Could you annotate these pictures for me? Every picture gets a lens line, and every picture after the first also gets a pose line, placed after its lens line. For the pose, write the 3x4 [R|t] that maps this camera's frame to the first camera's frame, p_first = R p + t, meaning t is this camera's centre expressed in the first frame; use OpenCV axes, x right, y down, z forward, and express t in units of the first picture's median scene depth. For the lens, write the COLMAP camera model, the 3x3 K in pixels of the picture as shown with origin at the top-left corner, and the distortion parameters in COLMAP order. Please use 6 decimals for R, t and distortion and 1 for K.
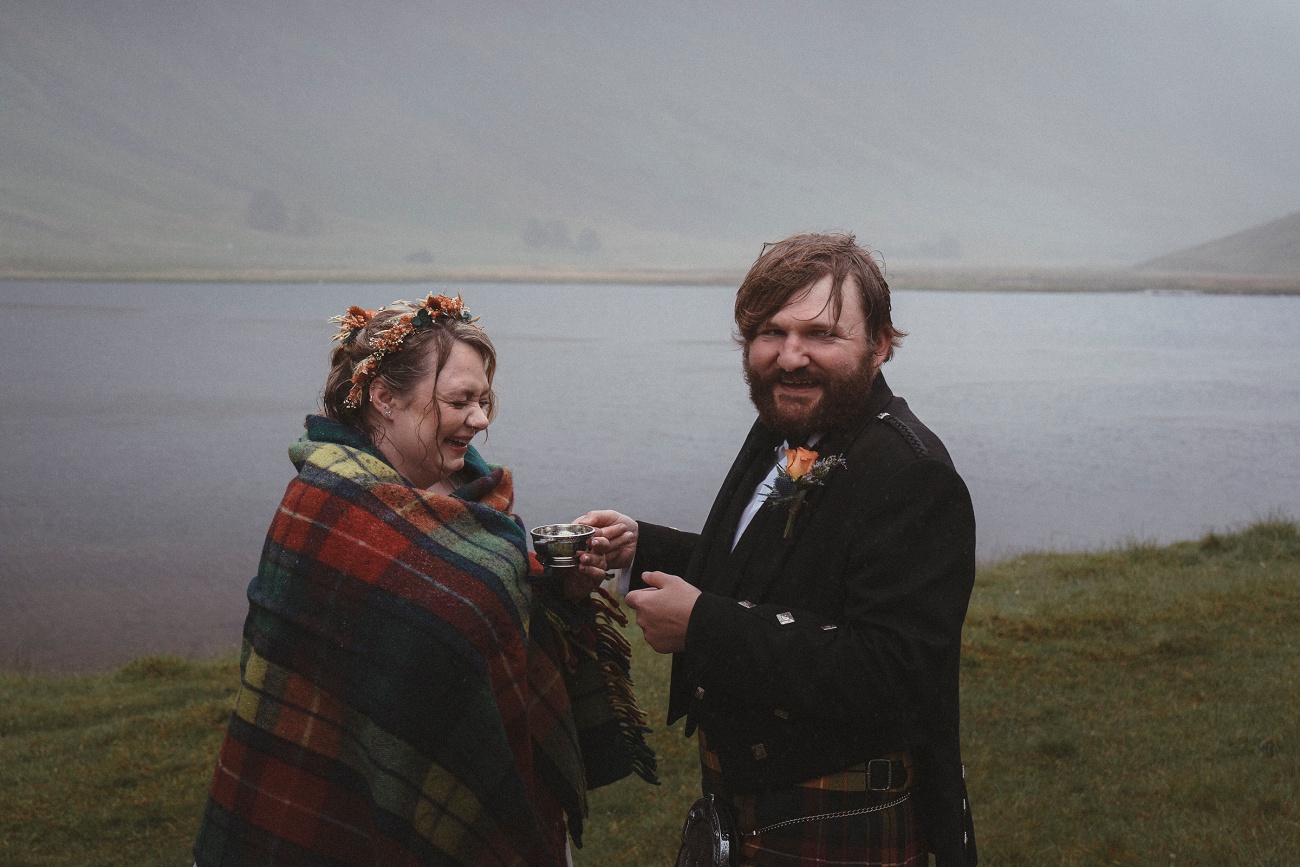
lens RADIAL K [[1768.1, 0, 650.0], [0, 1768.1, 433.5], [0, 0, 1]] dist [0.007900, 0.031243]
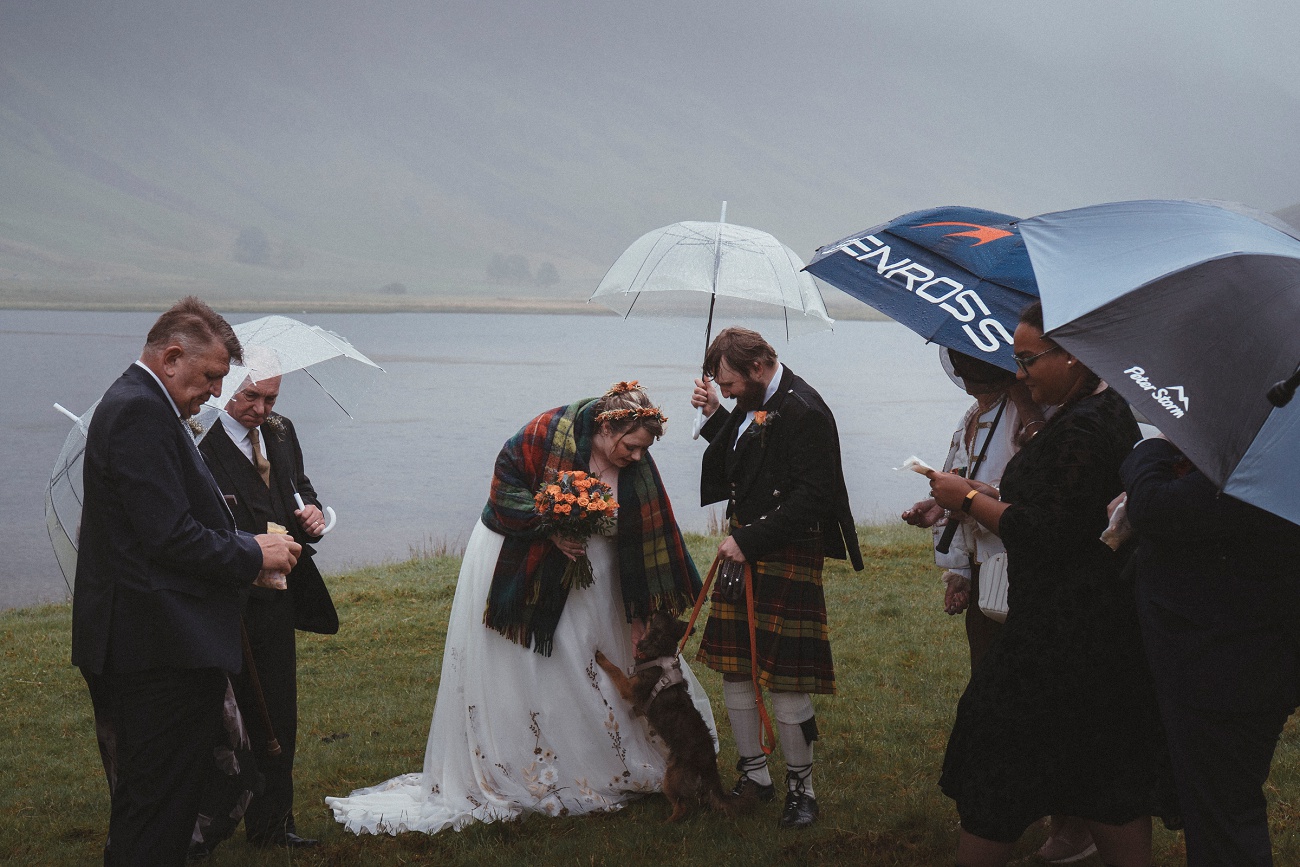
lens RADIAL K [[1963.0, 0, 548.4], [0, 1963.0, 432.3], [0, 0, 1]] dist [0.001681, -0.048325]
pose [[0.999859, 0.002213, -0.016649, -0.042324], [-0.002567, 0.999770, -0.021276, 0.046600], [0.016598, 0.021316, 0.999635, -0.671844]]
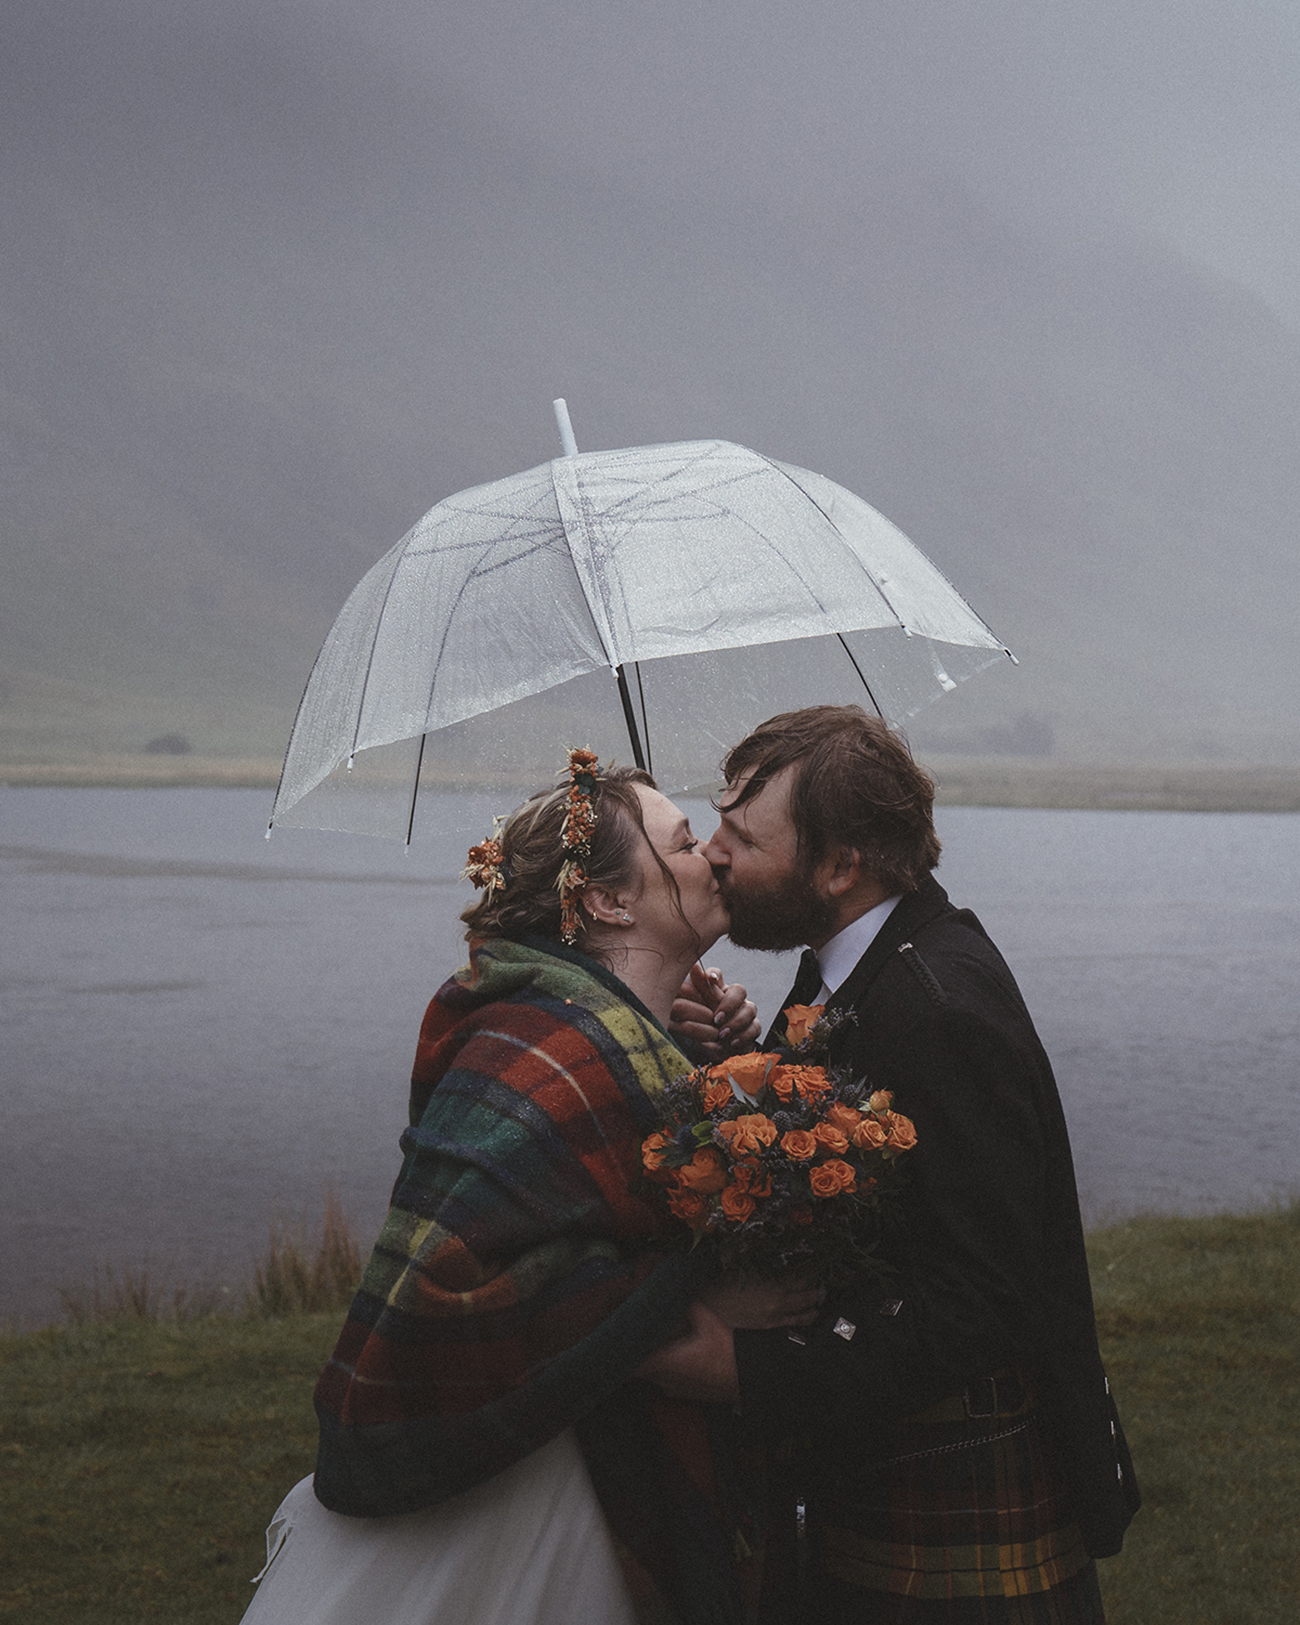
lens RADIAL K [[3012.8, 0, 599.8], [0, 3012.8, 812.4], [0, 0, 1]] dist [0.018380, -0.058991]
pose [[0.999792, 0.009188, 0.018196, -0.000378], [-0.007720, 0.996833, -0.079153, 0.013872], [-0.018866, 0.078996, 0.996696, -0.116952]]
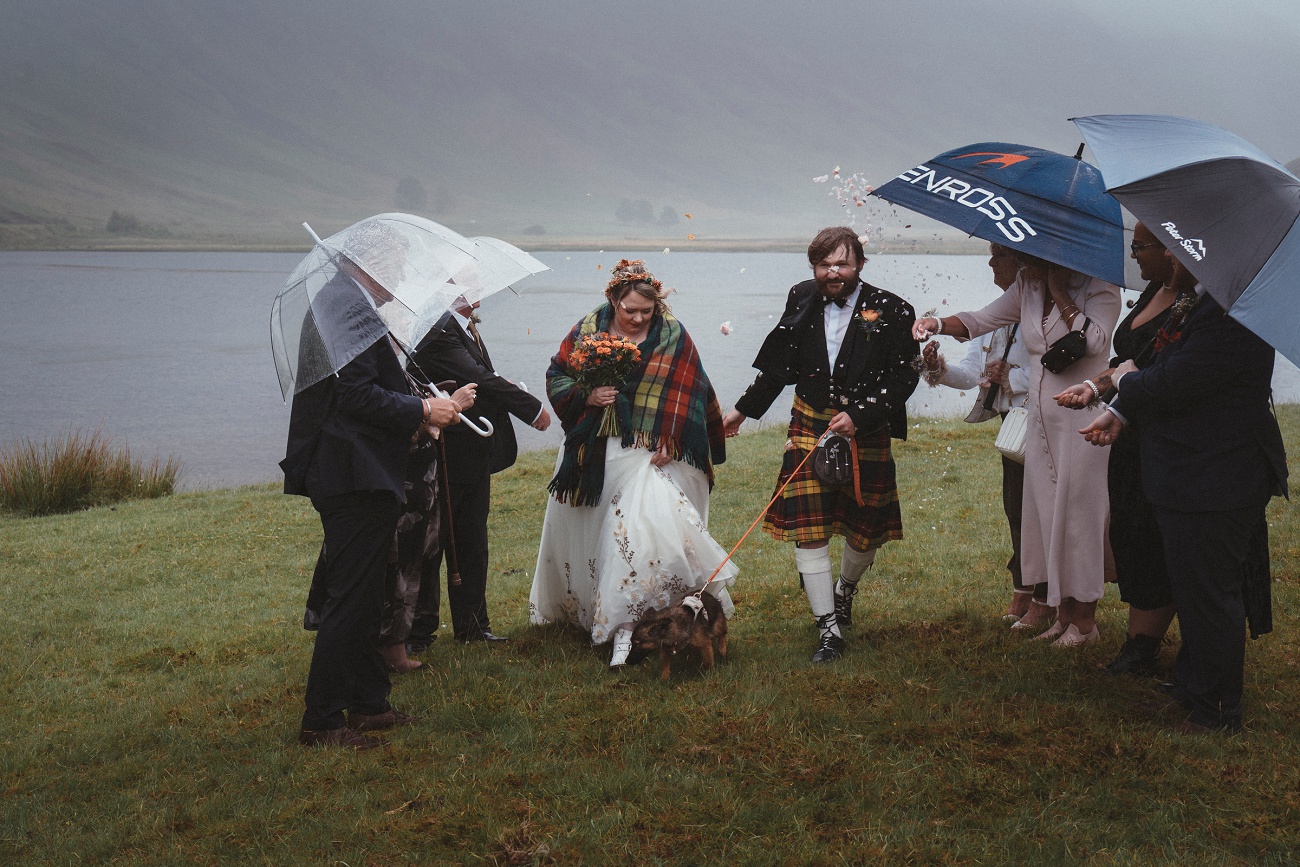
lens RADIAL K [[1813.8, 0, 650.0], [0, 1813.8, 433.5], [0, 0, 1]] dist [-0.013094, 0.003639]
pose [[0.999676, -0.003806, -0.025153, -0.050061], [0.004172, 0.999886, 0.014482, 0.082061], [0.025095, -0.014583, 0.999579, -0.905283]]
